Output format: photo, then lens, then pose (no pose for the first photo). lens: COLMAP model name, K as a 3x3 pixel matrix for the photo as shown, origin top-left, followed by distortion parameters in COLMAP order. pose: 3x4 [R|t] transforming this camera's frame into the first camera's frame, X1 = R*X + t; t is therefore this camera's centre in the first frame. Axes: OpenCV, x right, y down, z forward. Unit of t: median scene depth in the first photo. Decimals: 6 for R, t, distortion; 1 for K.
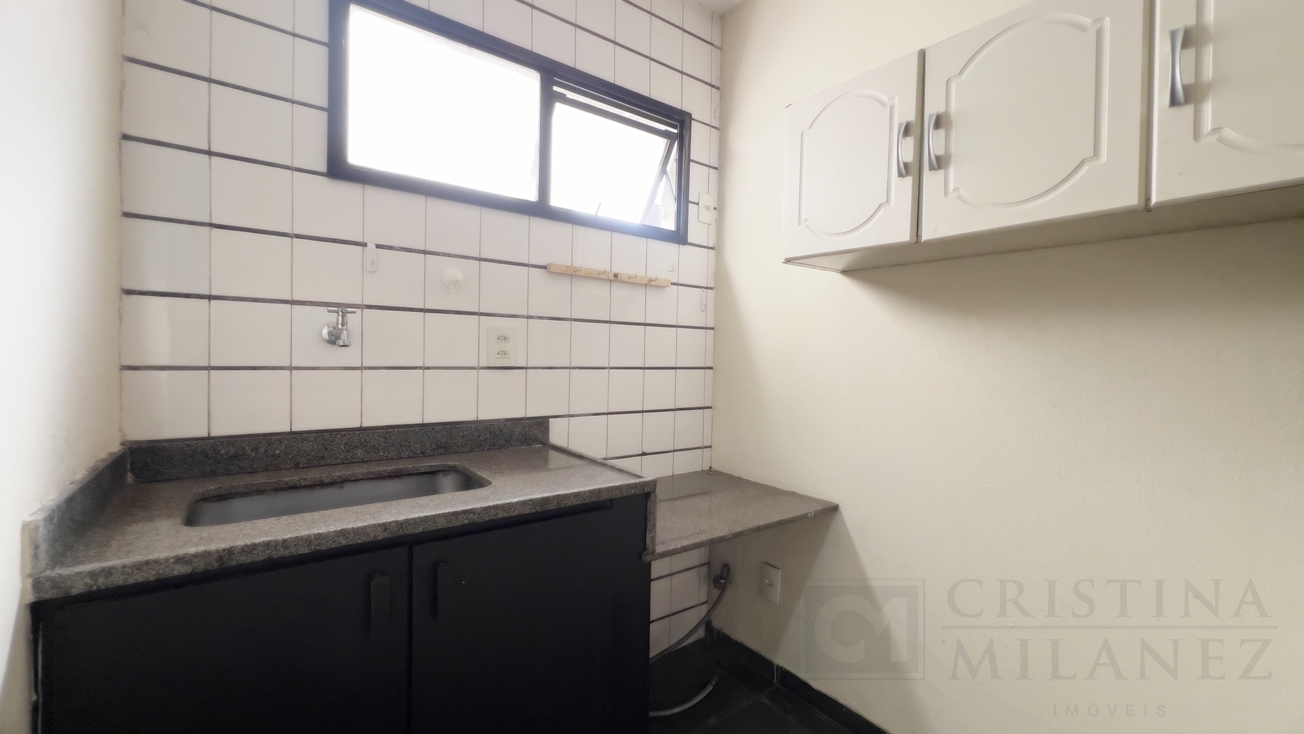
lens RADIAL K [[521.7, 0, 654.8], [0, 521.7, 372.8], [0, 0, 1]] dist [-0.002059, 0.000040]
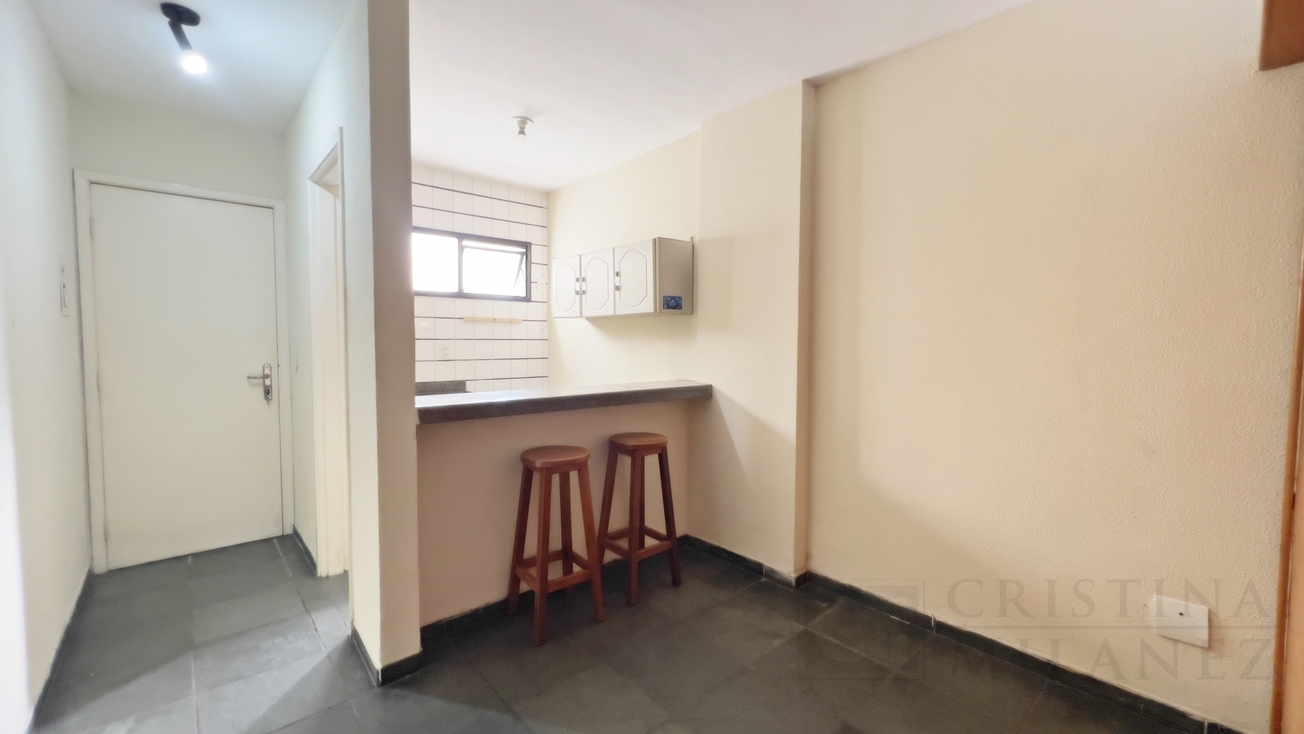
lens RADIAL K [[521.7, 0, 649.7], [0, 521.7, 364.5], [0, 0, 1]] dist [-0.002059, 0.000040]
pose [[0.996712, -0.025326, 0.076968, 0.386603], [0.024896, 0.999669, 0.006538, 0.013475], [-0.077108, -0.004600, 0.997012, -1.231736]]
